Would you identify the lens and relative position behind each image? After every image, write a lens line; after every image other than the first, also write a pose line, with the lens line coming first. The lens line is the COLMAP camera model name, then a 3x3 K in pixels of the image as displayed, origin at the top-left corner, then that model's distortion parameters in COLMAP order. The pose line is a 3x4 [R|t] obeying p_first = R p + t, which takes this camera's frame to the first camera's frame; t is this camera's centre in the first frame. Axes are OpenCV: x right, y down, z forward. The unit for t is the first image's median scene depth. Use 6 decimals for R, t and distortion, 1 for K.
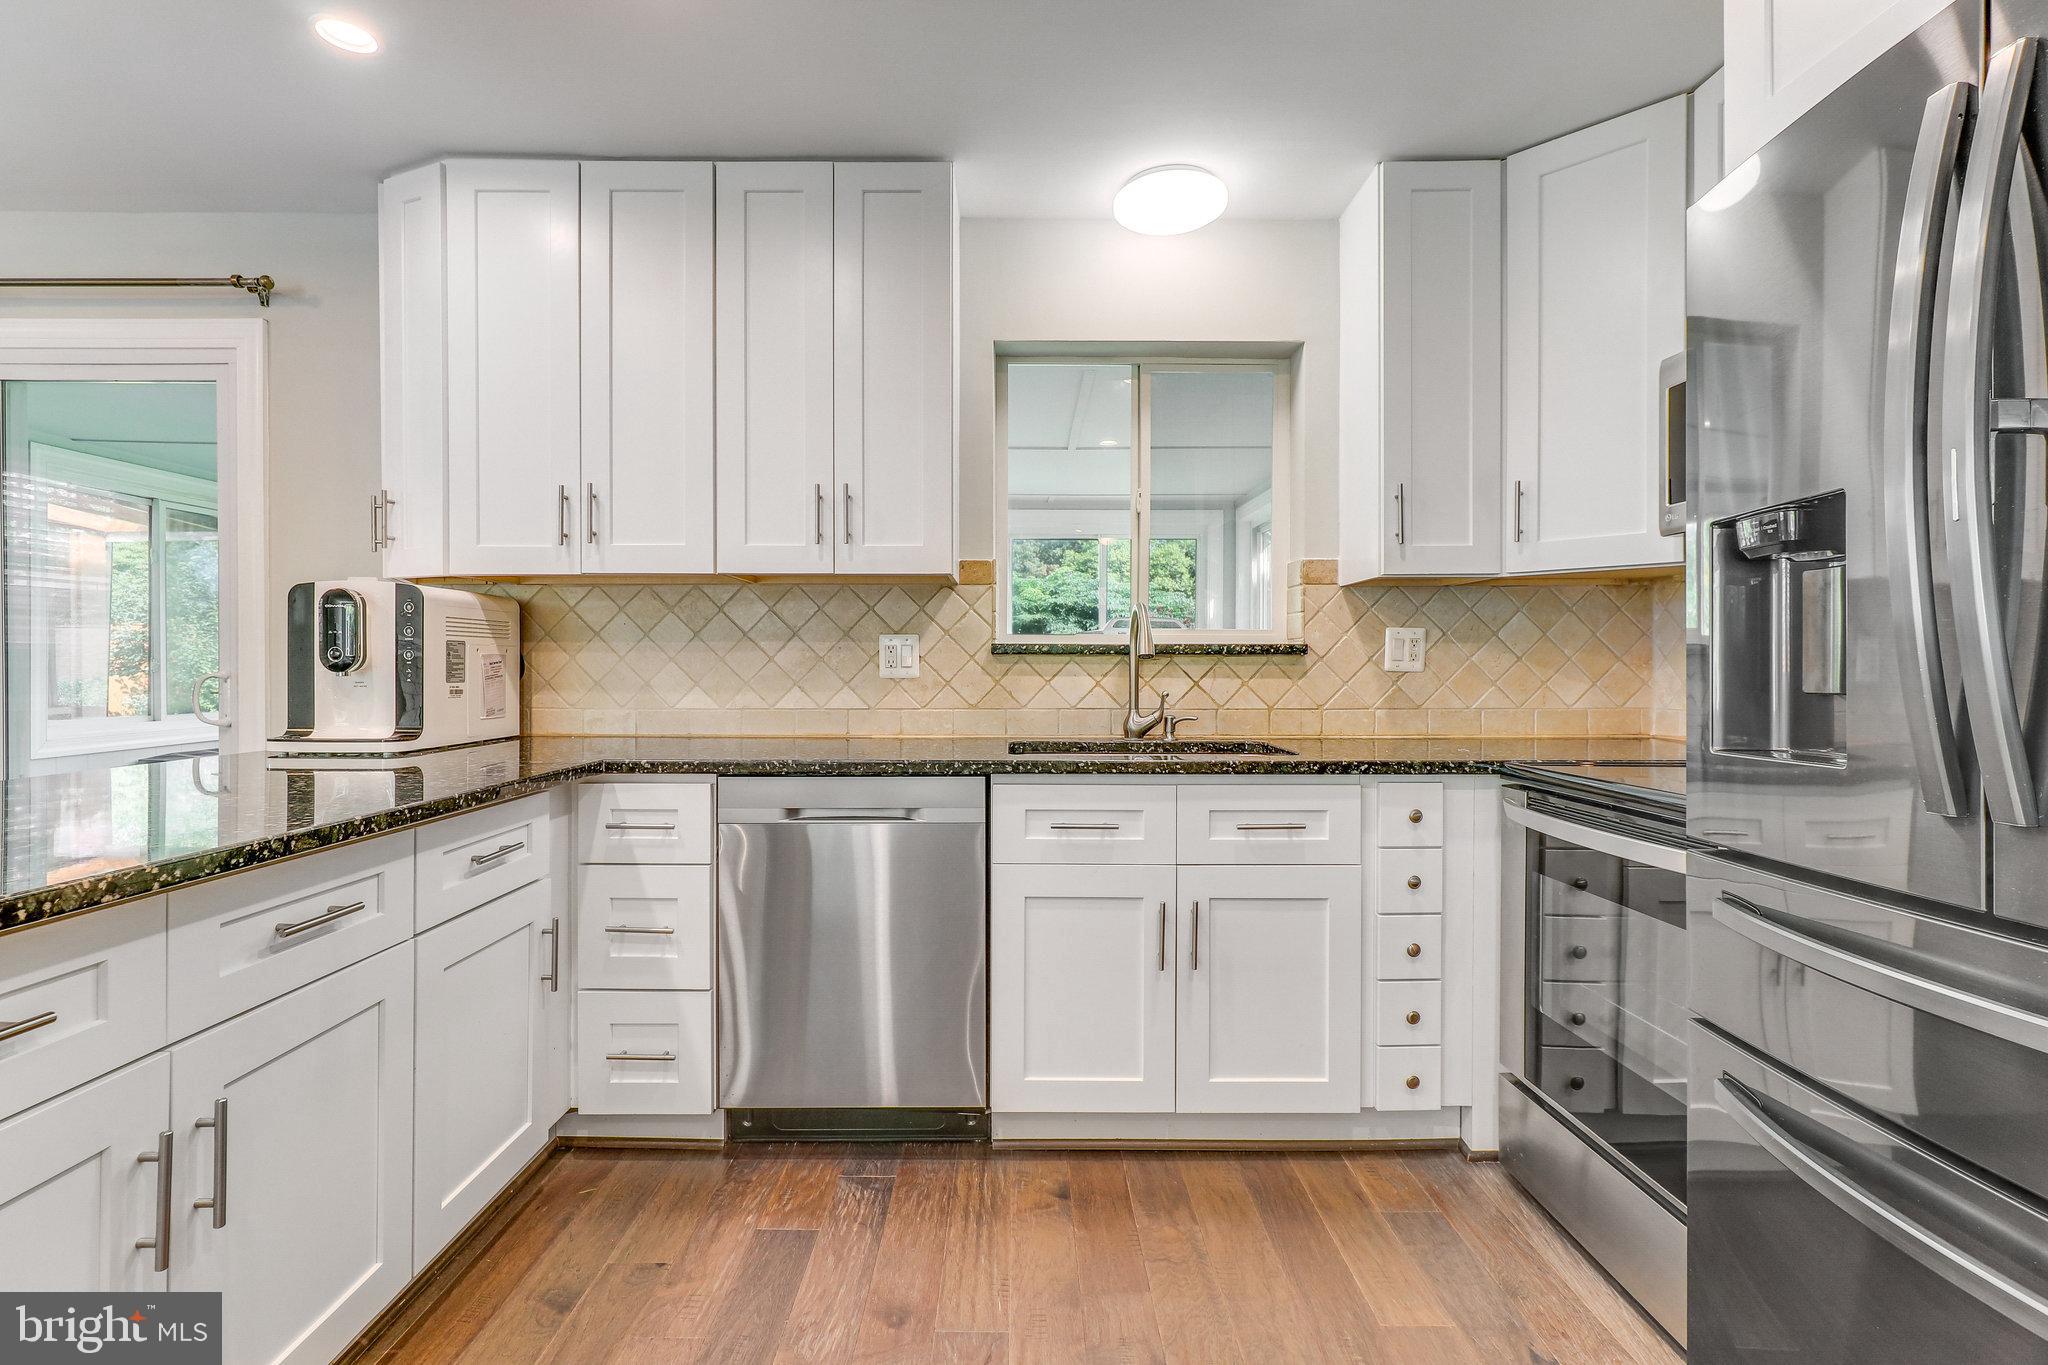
lens RADIAL K [[962.5, 0, 1028.0], [0, 962.5, 668.7], [0, 0, 1]] dist [0.001385, -0.000869]
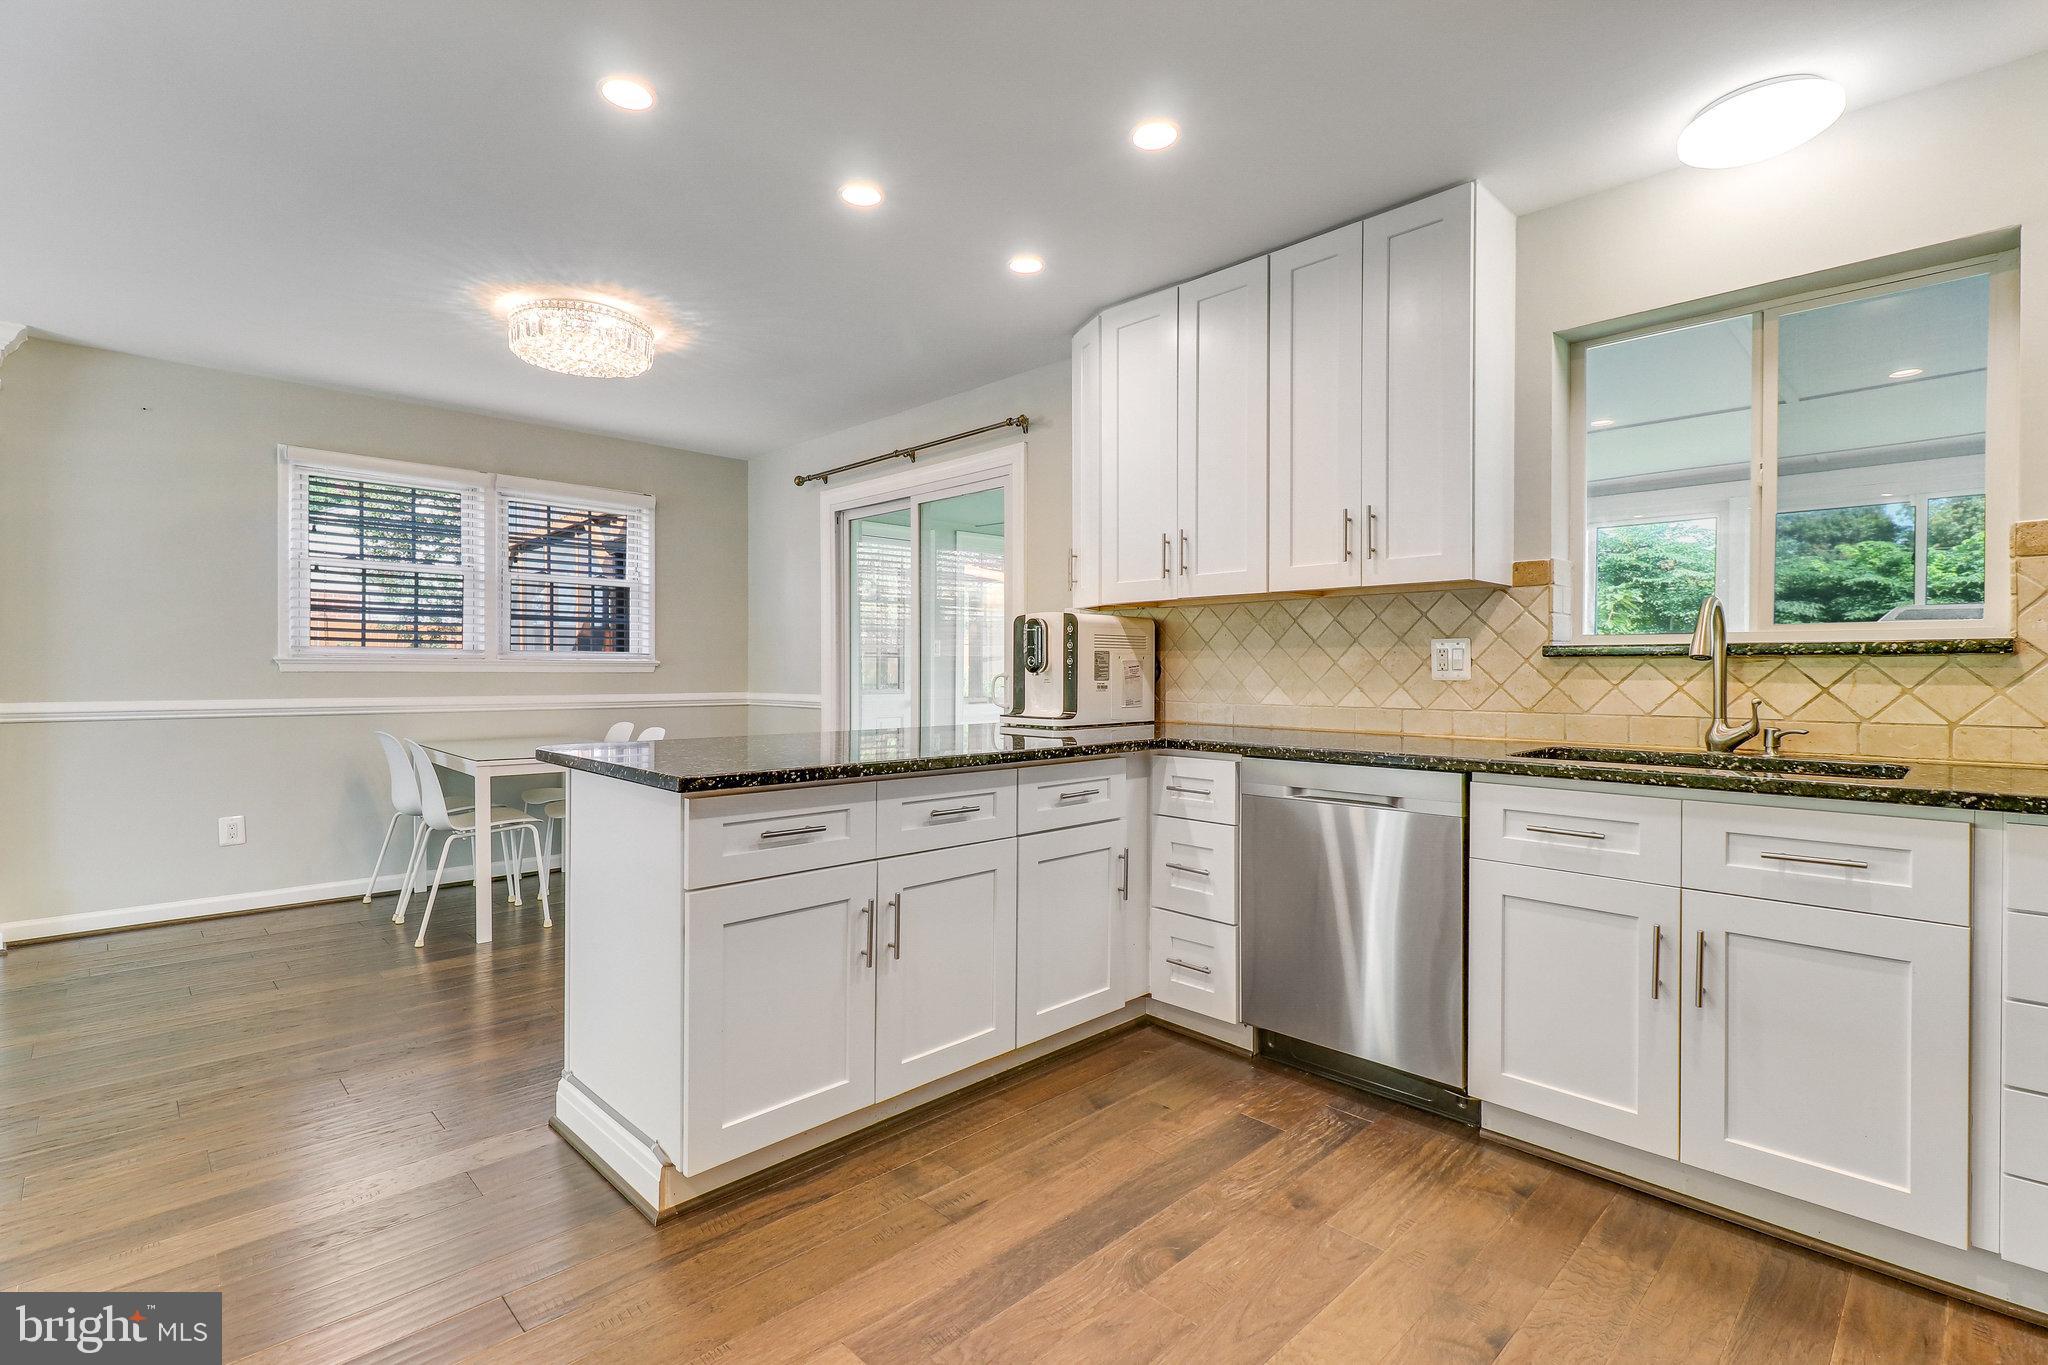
lens RADIAL K [[962.5, 0, 991.8], [0, 962.5, 672.2], [0, 0, 1]] dist [0.001385, -0.000869]
pose [[0.676504, 0.001519, -0.736438, 0.363173], [-0.003175, 0.999995, -0.000855, 0.003961], [0.736433, 0.002917, 0.676505, -0.084106]]
